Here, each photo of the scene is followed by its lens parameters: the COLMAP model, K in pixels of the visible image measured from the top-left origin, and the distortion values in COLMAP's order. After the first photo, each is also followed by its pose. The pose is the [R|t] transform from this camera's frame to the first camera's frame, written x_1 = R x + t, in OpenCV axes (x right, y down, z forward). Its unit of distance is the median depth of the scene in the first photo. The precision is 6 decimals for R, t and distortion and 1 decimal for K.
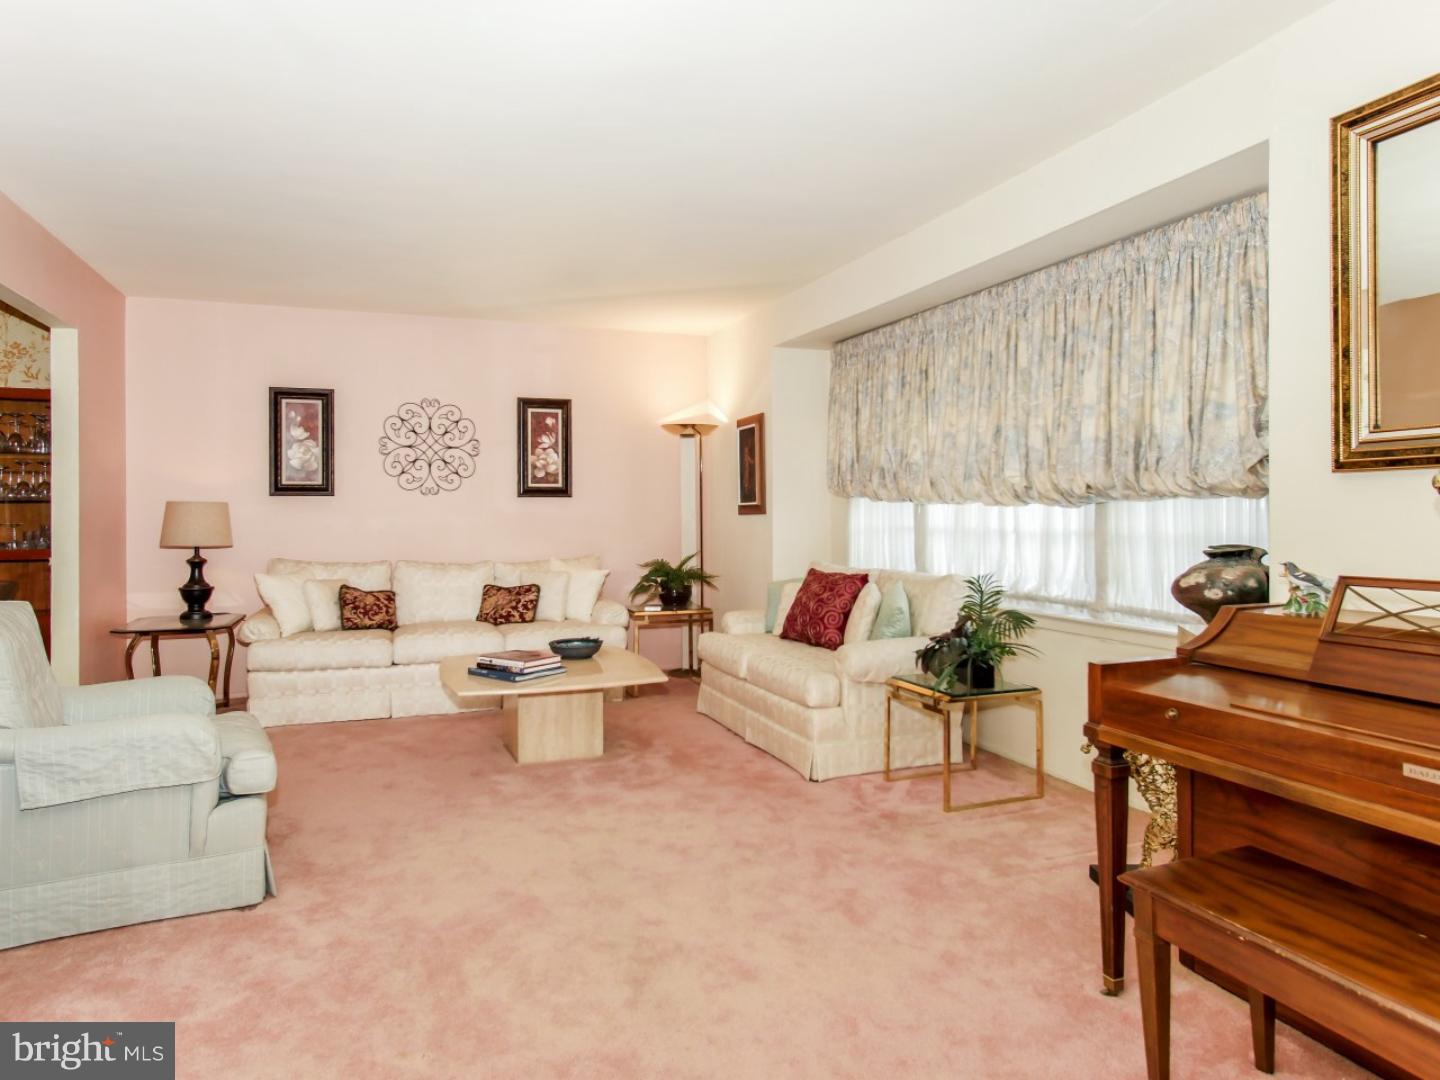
lens RADIAL K [[912.4, 0, 722.8], [0, 912.4, 491.5], [0, 0, 1]] dist [-0.010551, 0.013953]
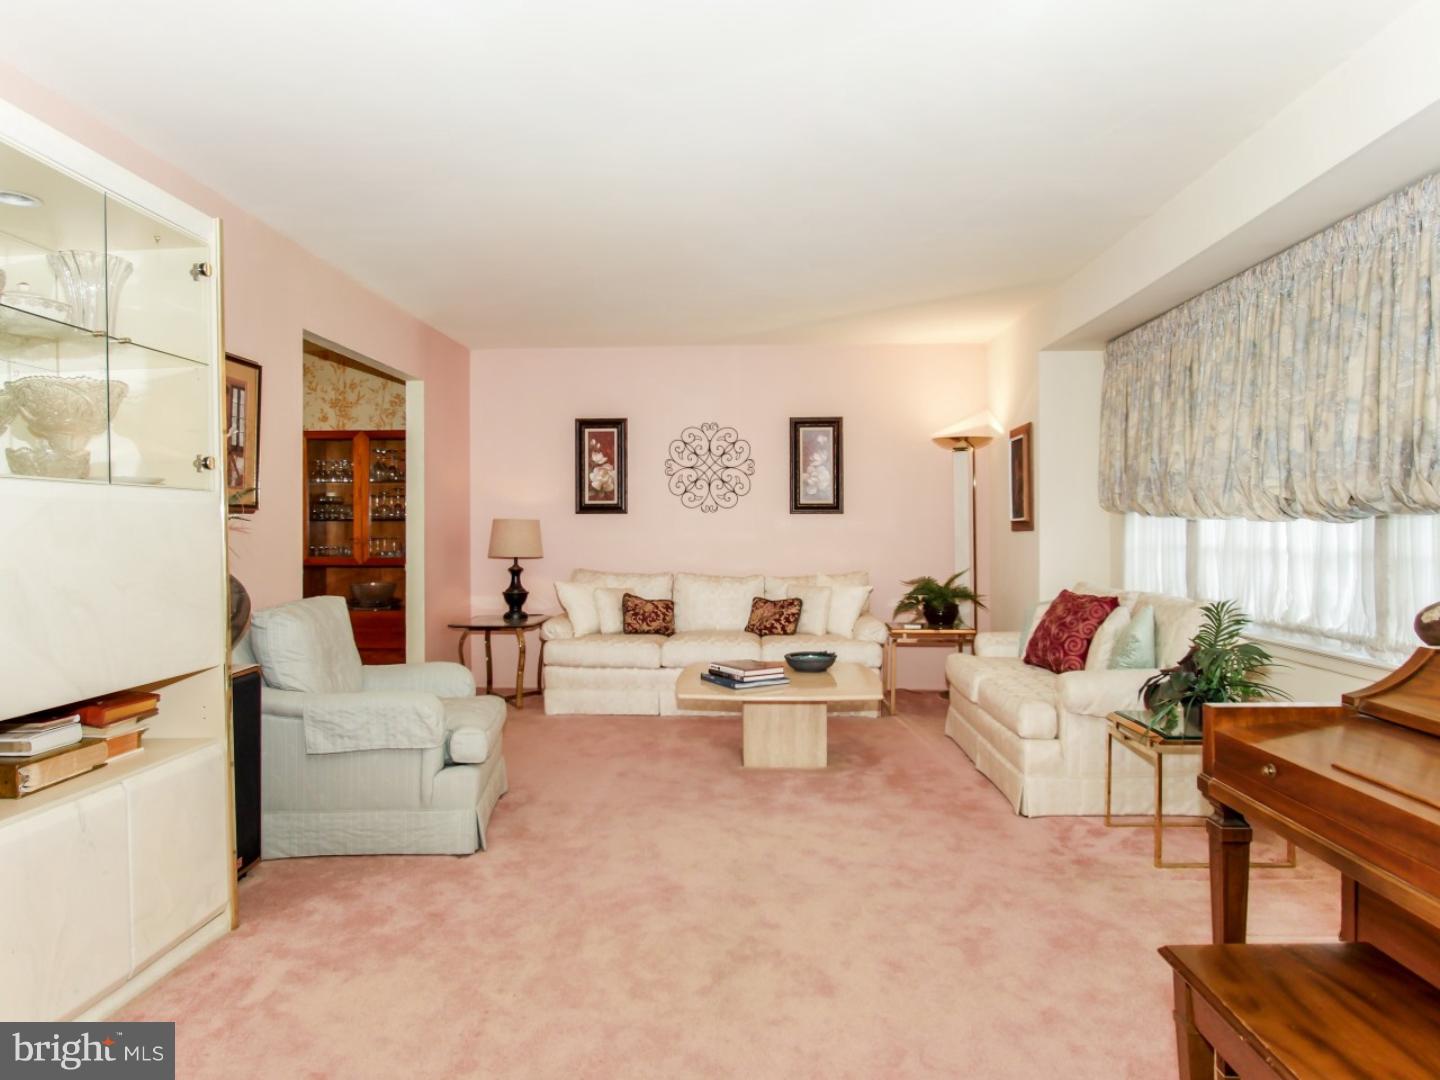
lens RADIAL K [[916.6, 0, 717.7], [0, 916.6, 509.6], [0, 0, 1]] dist [-0.033998, 0.017674]
pose [[0.917589, -0.007252, -0.397464, 0.170832], [0.008160, 0.999967, 0.000592, 0.000315], [0.397447, -0.003787, 0.917617, 0.018843]]
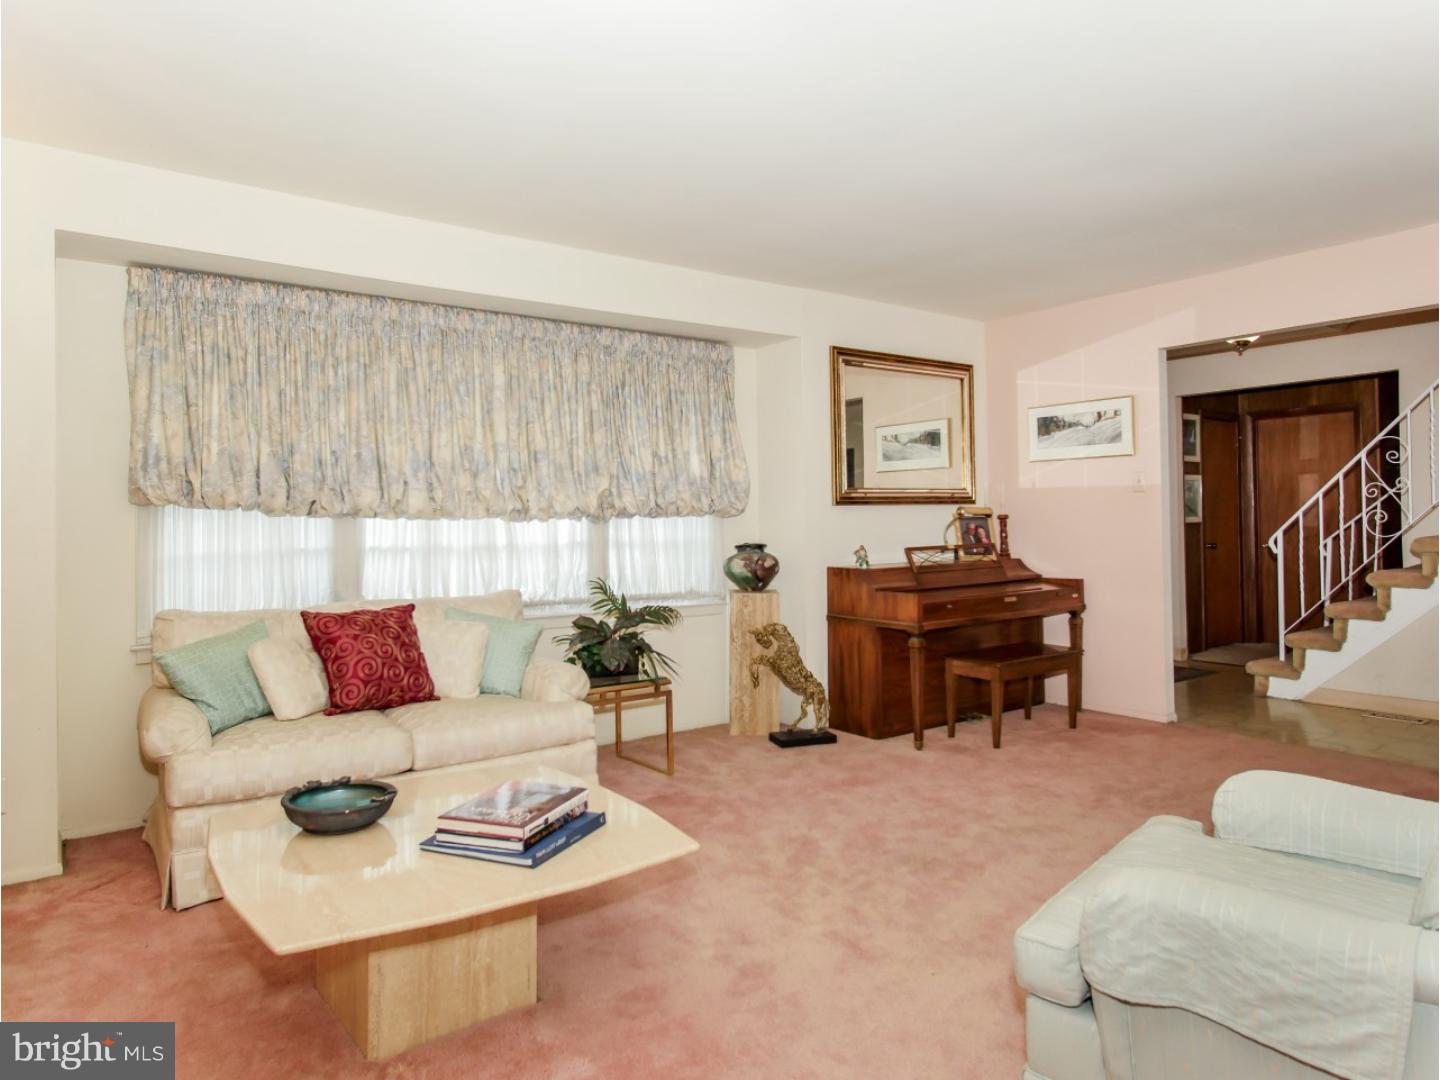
lens RADIAL K [[916.6, 0, 717.7], [0, 916.6, 509.6], [0, 0, 1]] dist [-0.033998, 0.017674]
pose [[-0.279794, 0.023827, 0.959764, -0.774828], [-0.011572, 0.999536, -0.028188, 0.028536], [-0.959990, -0.018993, -0.279388, 1.068554]]
